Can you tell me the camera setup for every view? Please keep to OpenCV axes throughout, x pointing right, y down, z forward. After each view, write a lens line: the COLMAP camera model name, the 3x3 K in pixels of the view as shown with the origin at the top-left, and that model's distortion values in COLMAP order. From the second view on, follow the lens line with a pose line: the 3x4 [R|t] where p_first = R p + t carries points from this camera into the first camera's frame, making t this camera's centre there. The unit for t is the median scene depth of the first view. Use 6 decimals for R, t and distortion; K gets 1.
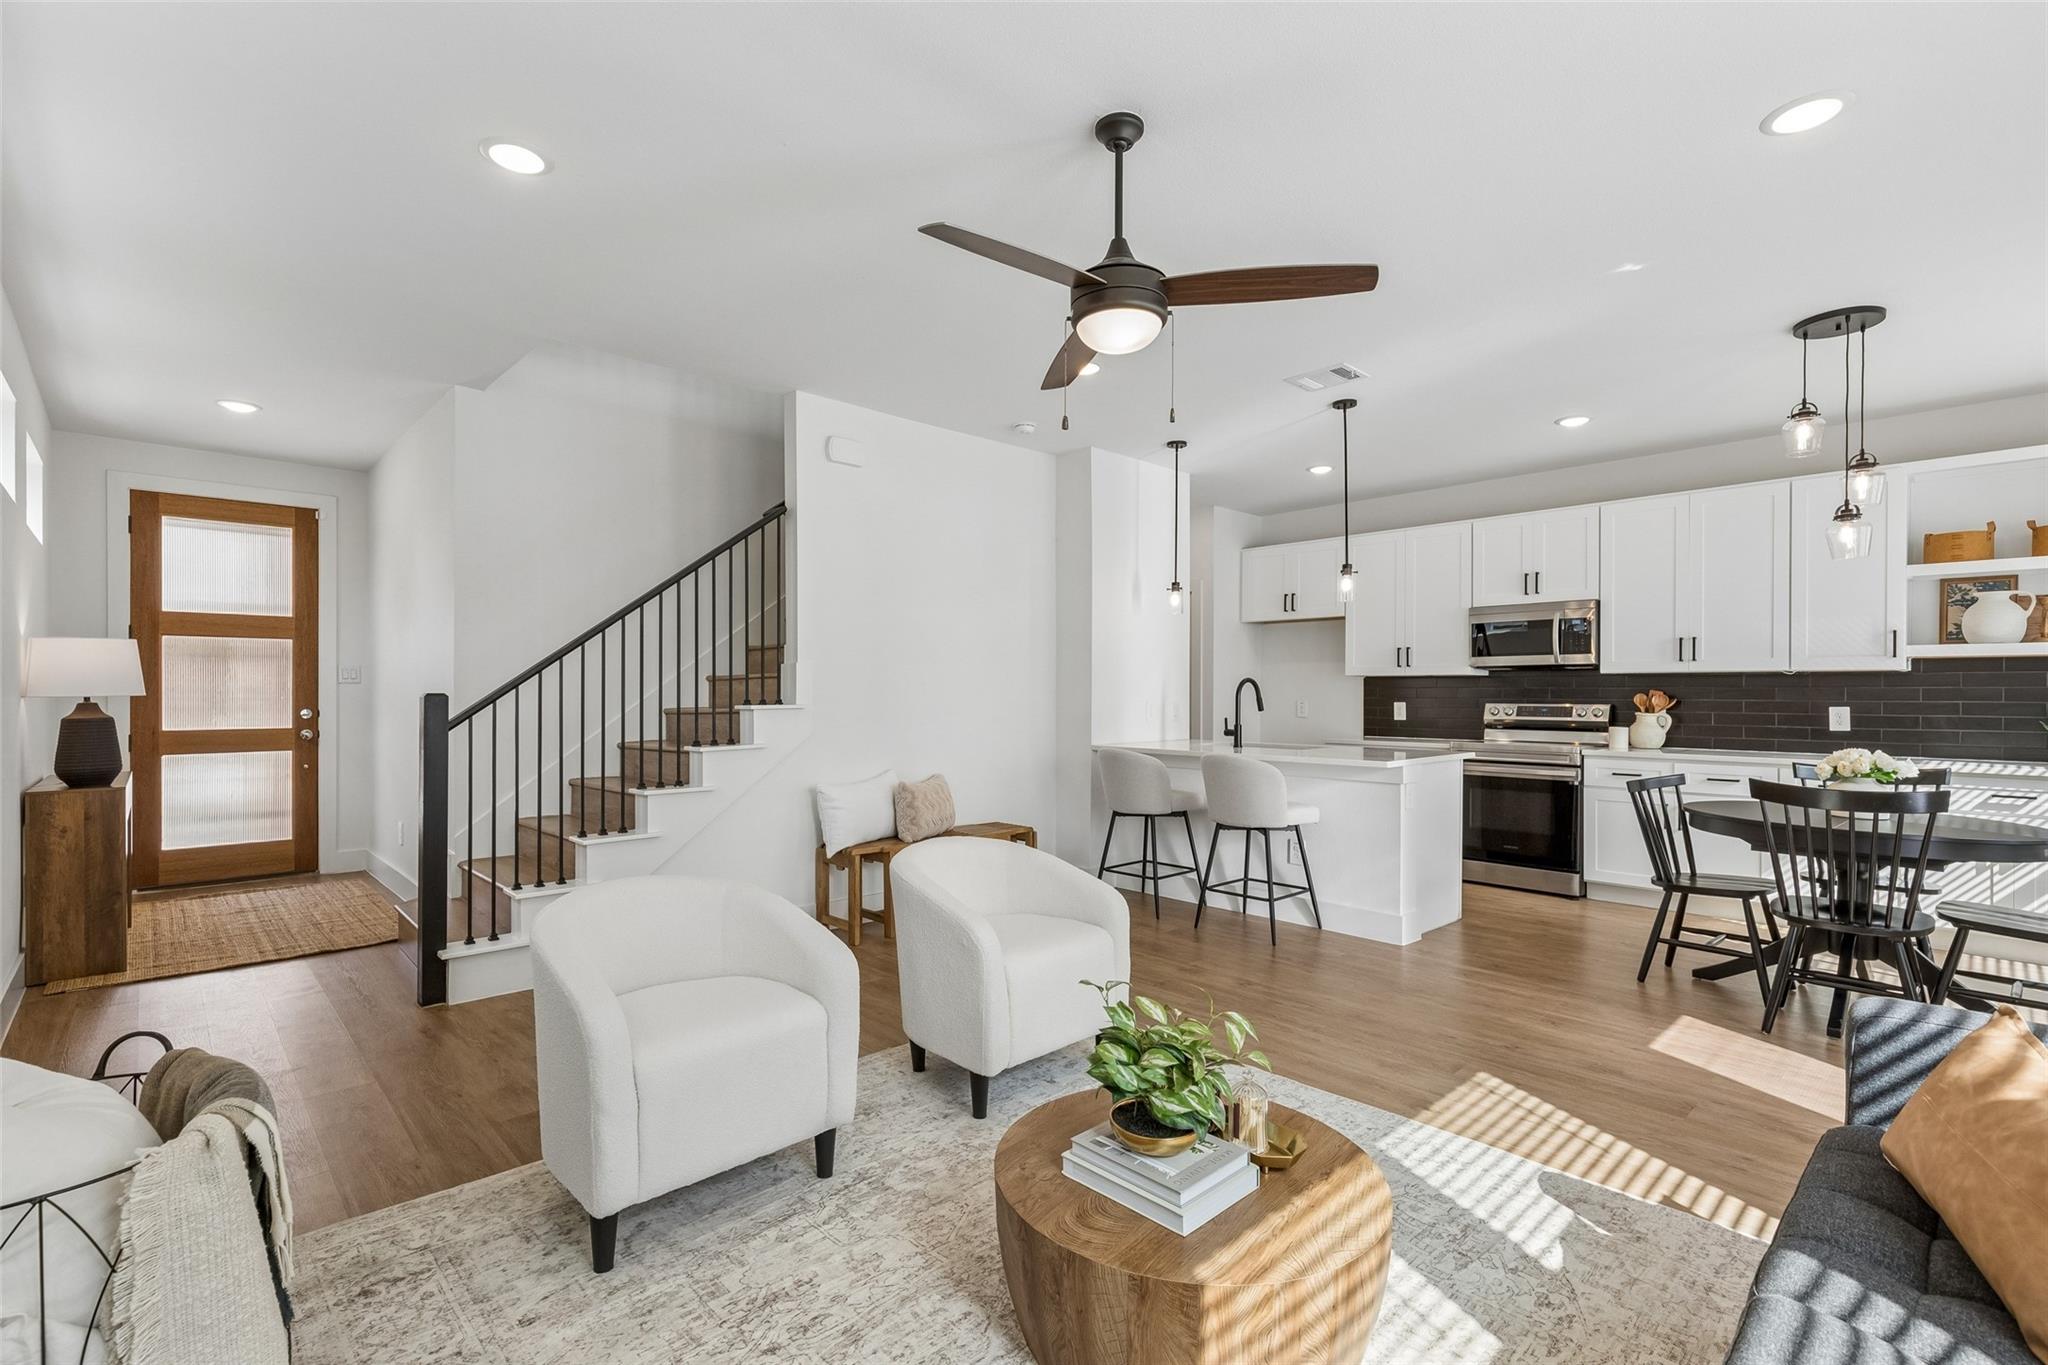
lens RADIAL K [[932.9, 0, 1019.1], [0, 932.9, 690.8], [0, 0, 1]] dist [0.005907, 0.000933]
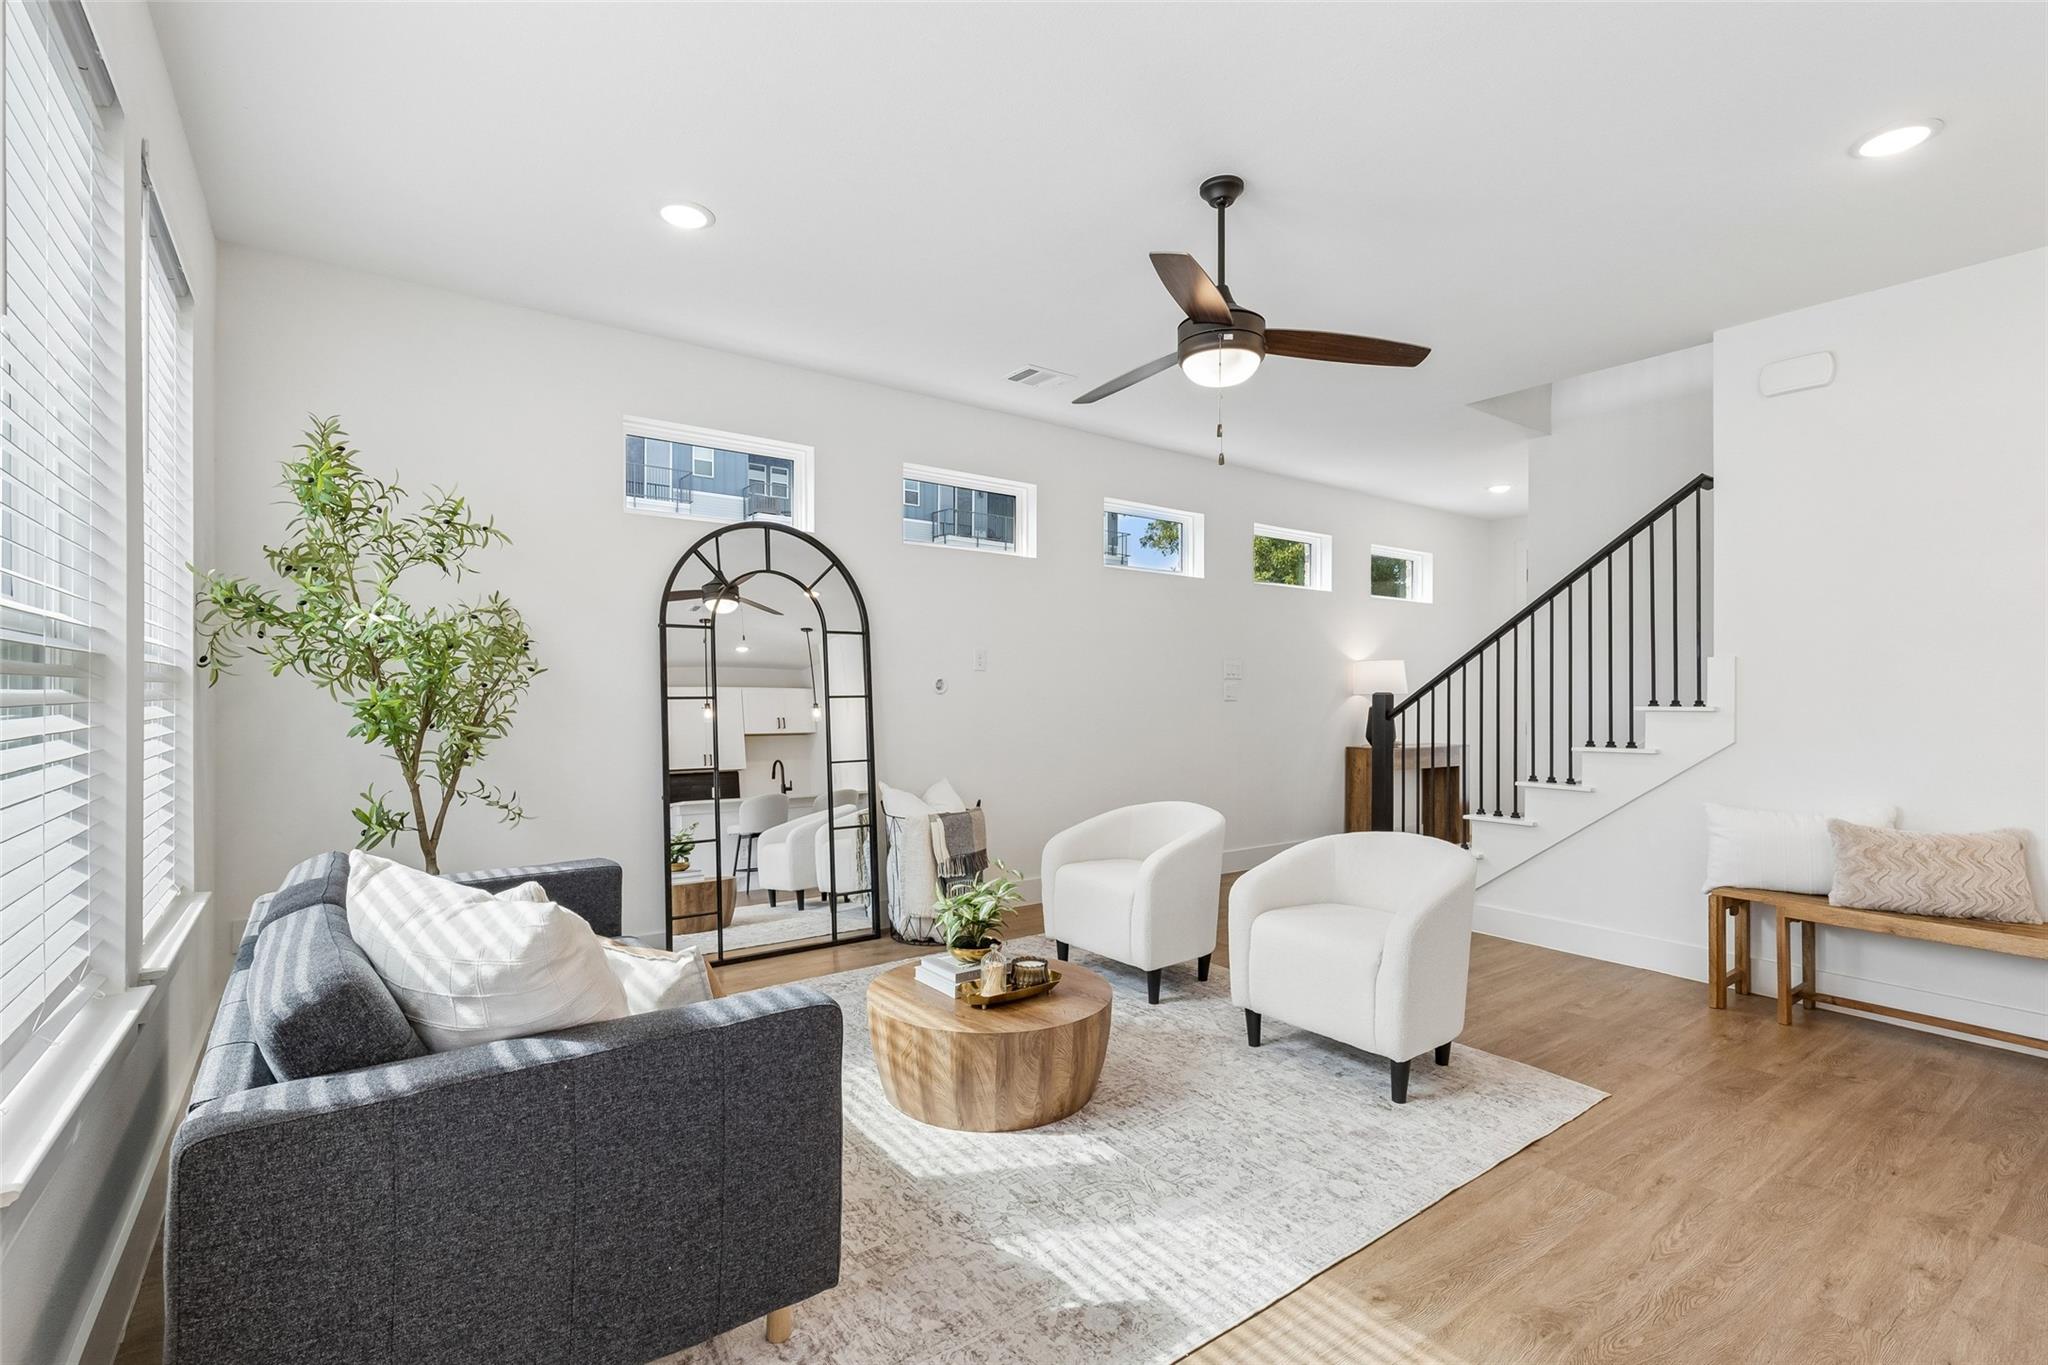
lens RADIAL K [[924.3, 0, 1029.6], [0, 924.3, 688.9], [0, 0, 1]] dist [0.005180, -0.000190]
pose [[-0.112174, -0.003236, -0.993683, 1.036039], [-0.009992, 0.999948, -0.002128, 0.007210], [0.993638, 0.009690, -0.112200, 0.747222]]
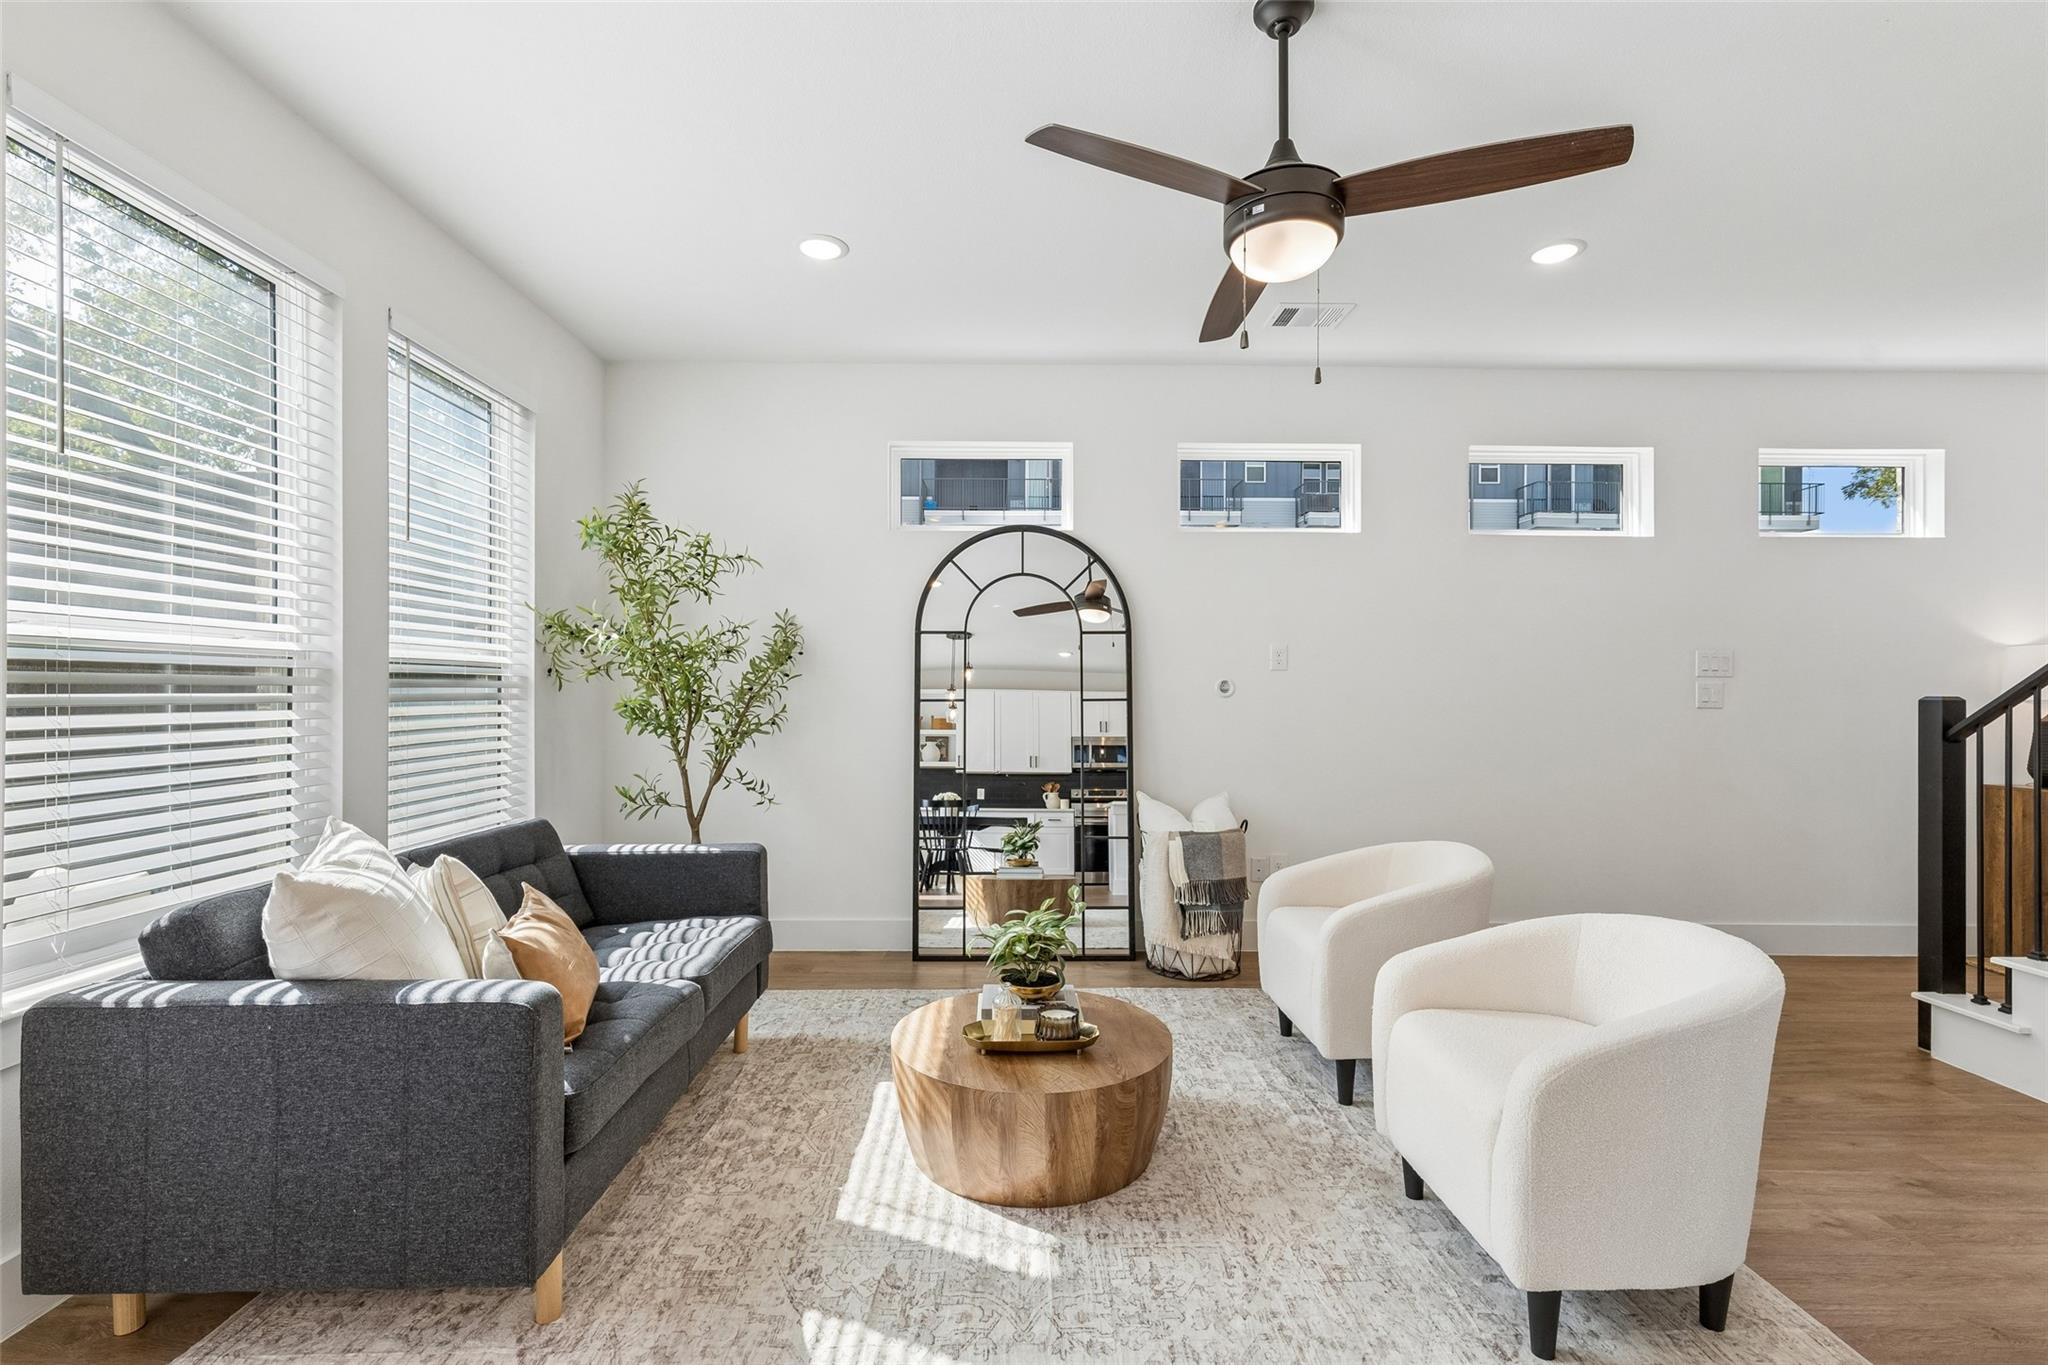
lens RADIAL K [[932.9, 0, 1019.1], [0, 932.9, 690.8], [0, 0, 1]] dist [0.005907, 0.000933]
pose [[-0.668280, -0.003830, -0.743900, 0.731156], [-0.008623, 0.999959, 0.002599, 0.002745], [0.743860, 0.008151, -0.668286, 1.150699]]
